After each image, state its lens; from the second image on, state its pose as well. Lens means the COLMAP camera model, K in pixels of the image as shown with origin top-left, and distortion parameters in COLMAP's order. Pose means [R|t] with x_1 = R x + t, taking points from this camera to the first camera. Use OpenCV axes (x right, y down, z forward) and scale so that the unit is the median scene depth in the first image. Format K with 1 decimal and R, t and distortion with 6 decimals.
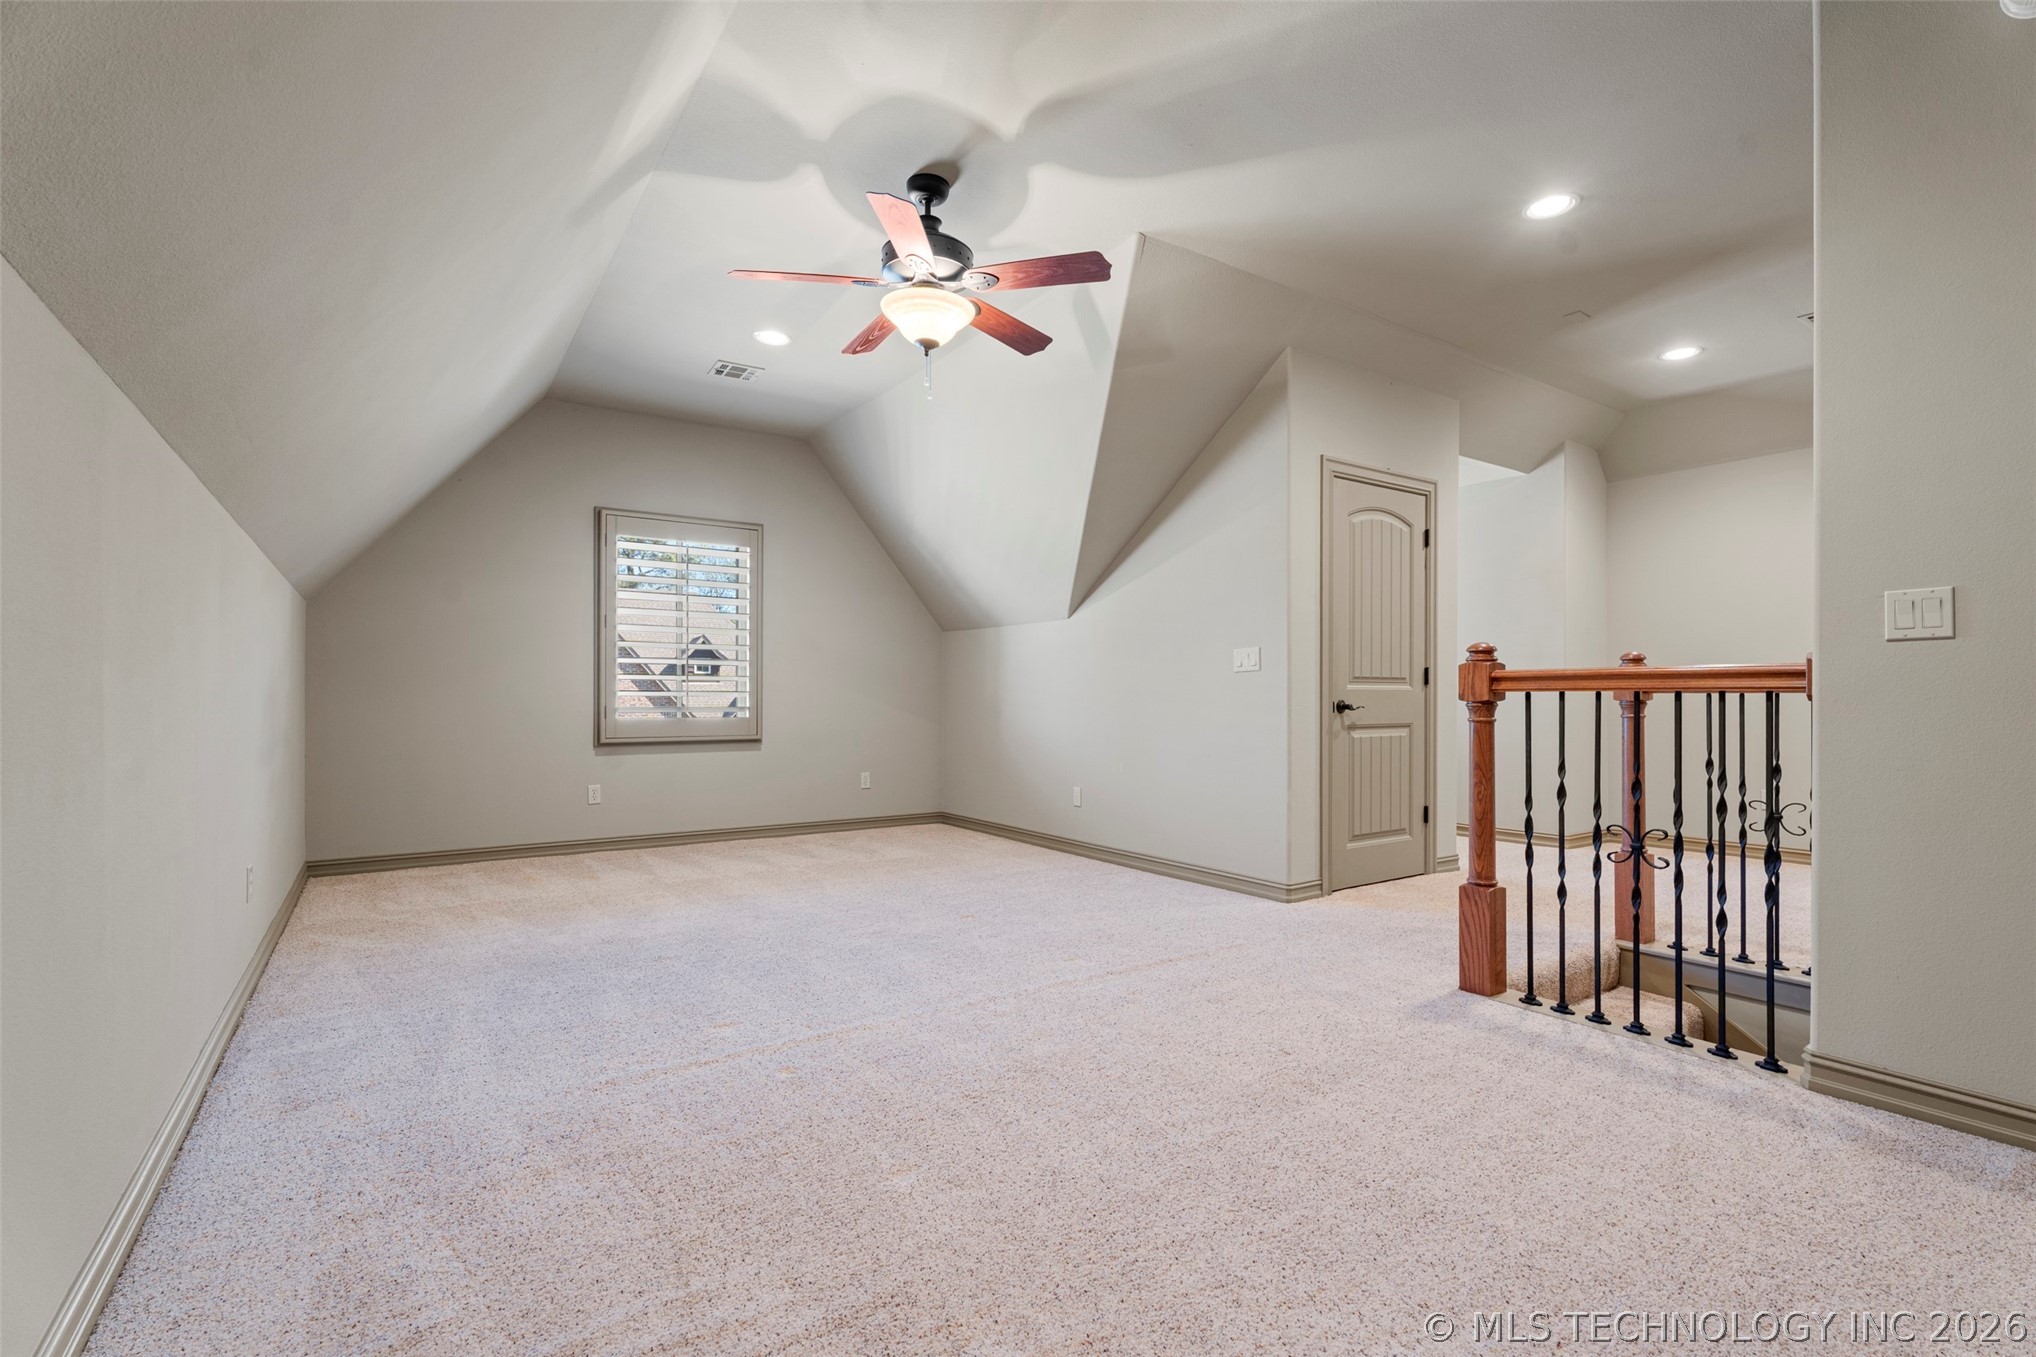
lens RADIAL K [[904.2, 0, 1021.1], [0, 904.2, 689.3], [0, 0, 1]] dist [0.000651, -0.001685]
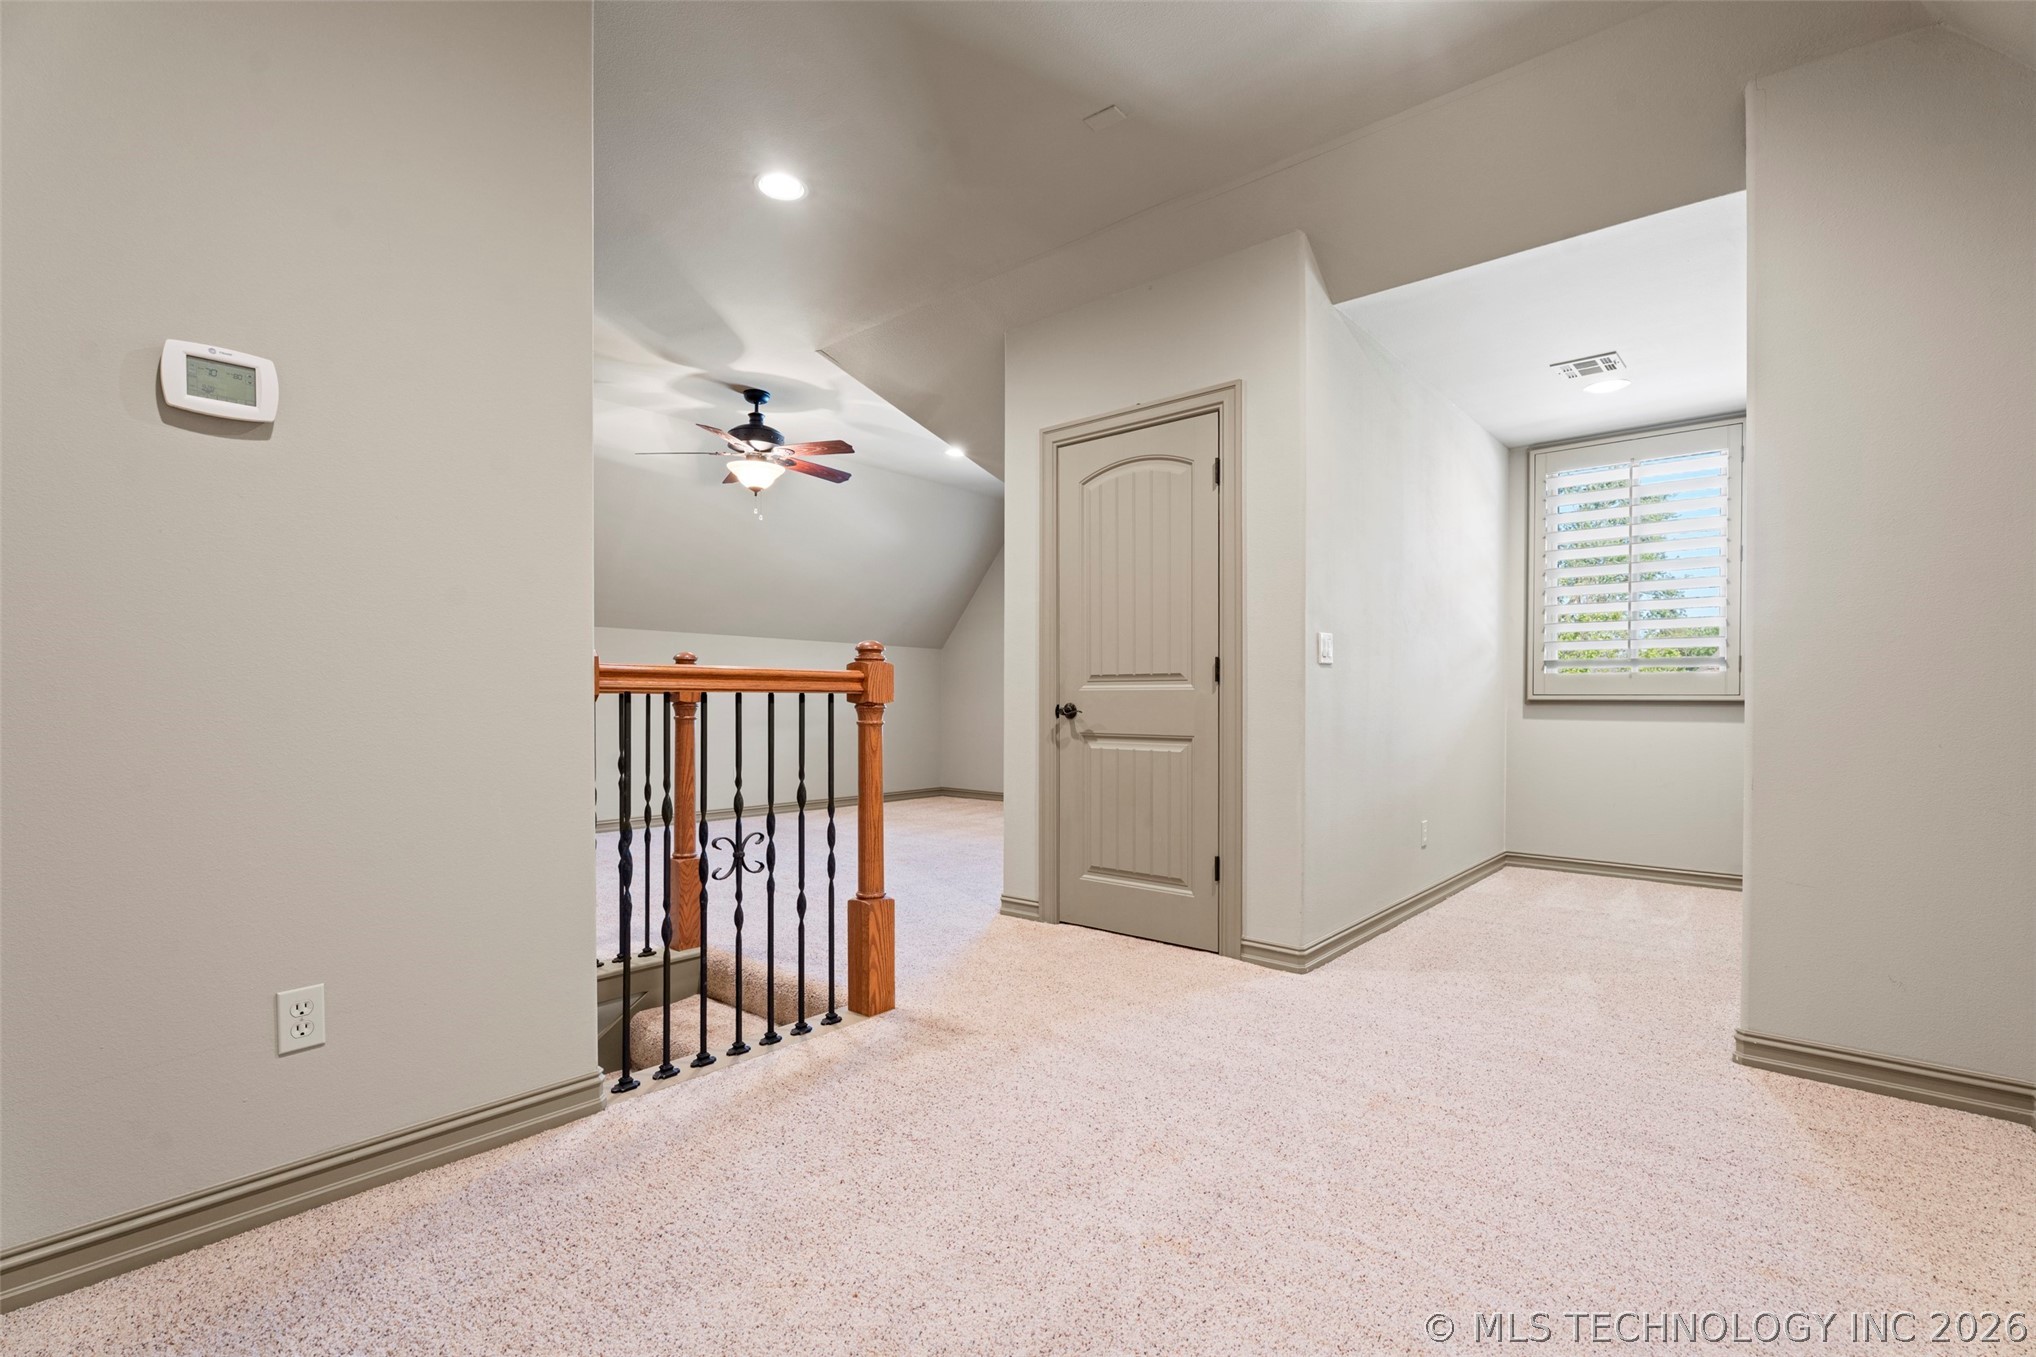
lens RADIAL K [[904.2, 0, 1044.6], [0, 904.2, 706.3], [0, 0, 1]] dist [0.000651, -0.001685]
pose [[0.283494, 0.006431, -0.958952, 1.160383], [0.005454, 0.999951, 0.008319, 0.007158], [0.958958, -0.007588, 0.283445, 0.725296]]
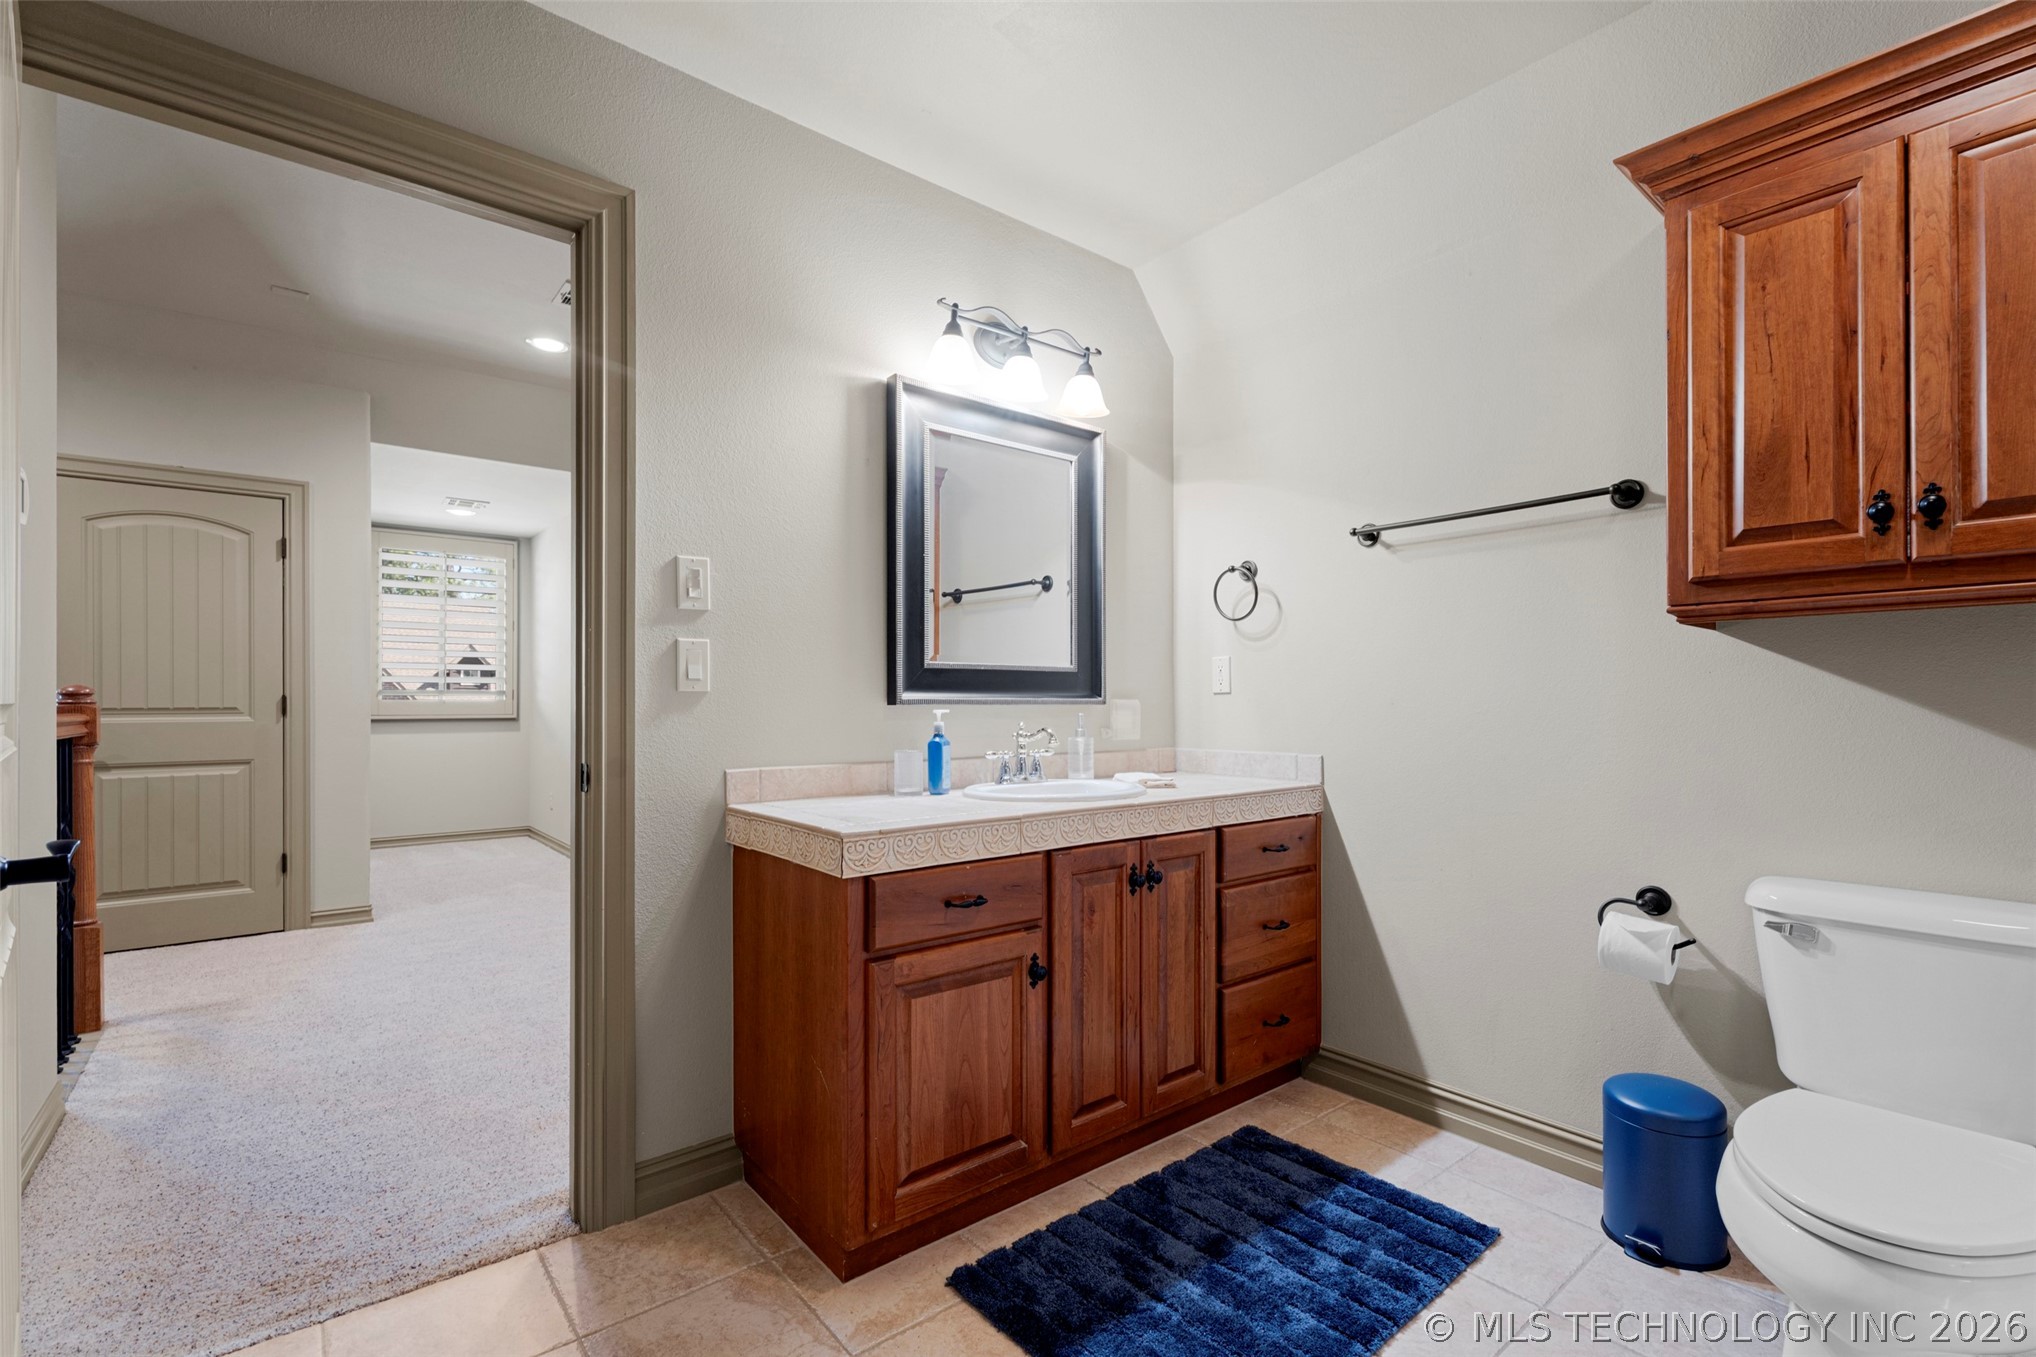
lens RADIAL K [[904.2, 0, 1013.1], [0, 904.2, 701.0], [0, 0, 1]] dist [0.000651, -0.001685]
pose [[0.996045, -0.002994, 0.088801, 1.155906], [0.002401, 0.999974, 0.006775, -0.024834], [-0.088819, -0.006535, 0.996026, 0.068927]]
